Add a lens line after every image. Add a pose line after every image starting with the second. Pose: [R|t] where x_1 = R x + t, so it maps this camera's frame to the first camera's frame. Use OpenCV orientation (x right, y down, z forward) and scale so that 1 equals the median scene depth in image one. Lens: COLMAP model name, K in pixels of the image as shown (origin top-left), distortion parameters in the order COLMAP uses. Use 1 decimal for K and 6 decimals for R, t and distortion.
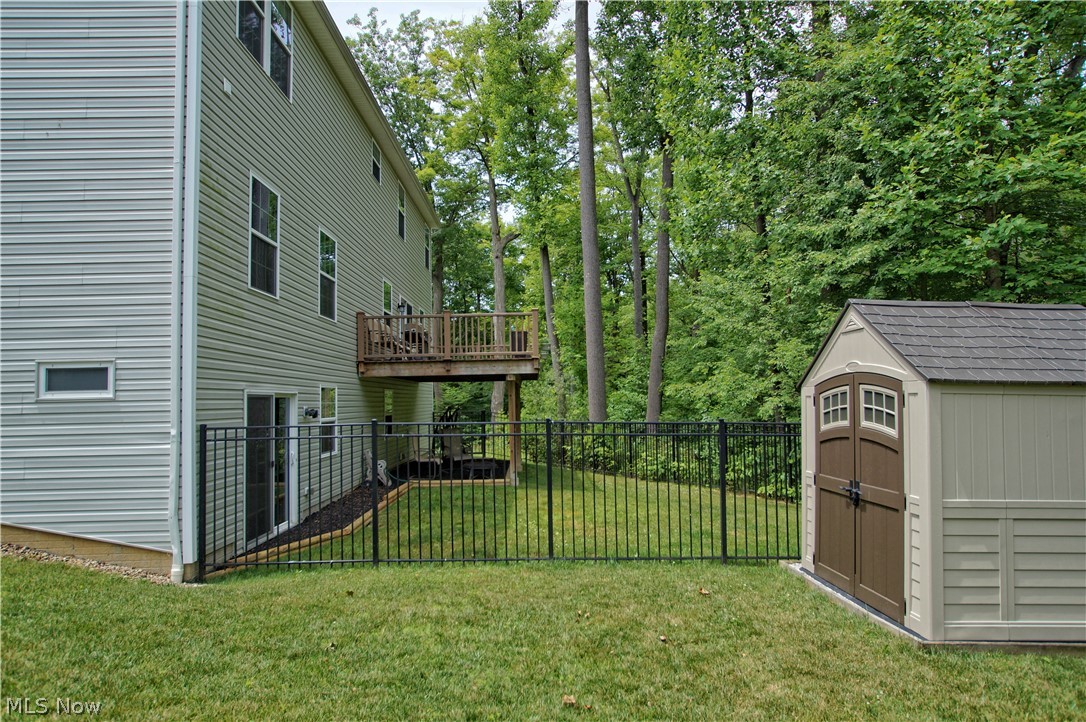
lens RADIAL K [[669.3, 0, 539.8], [0, 669.3, 355.3], [0, 0, 1]] dist [-0.005062, 0.001500]
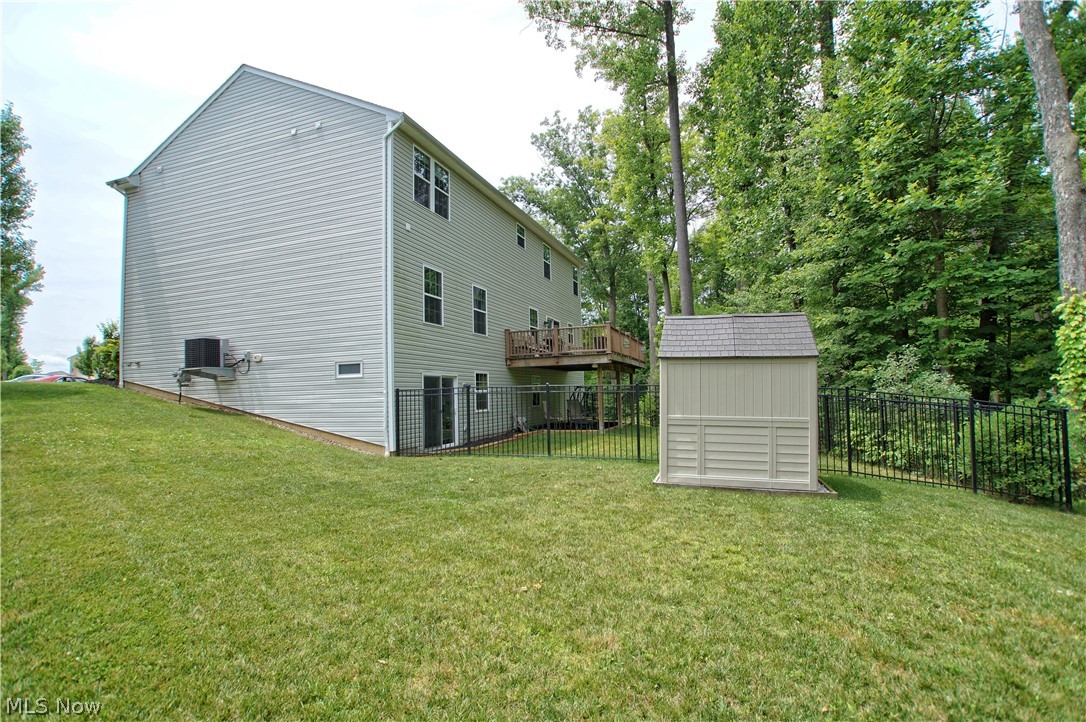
lens RADIAL K [[532.0, 0, 541.5], [0, 532.0, 365.7], [0, 0, 1]] dist [-0.047667, 0.014784]
pose [[0.938406, -0.021333, -0.344875, 0.274002], [0.029523, 0.999393, 0.018512, 0.005488], [0.344271, -0.027554, 0.938466, -0.233130]]
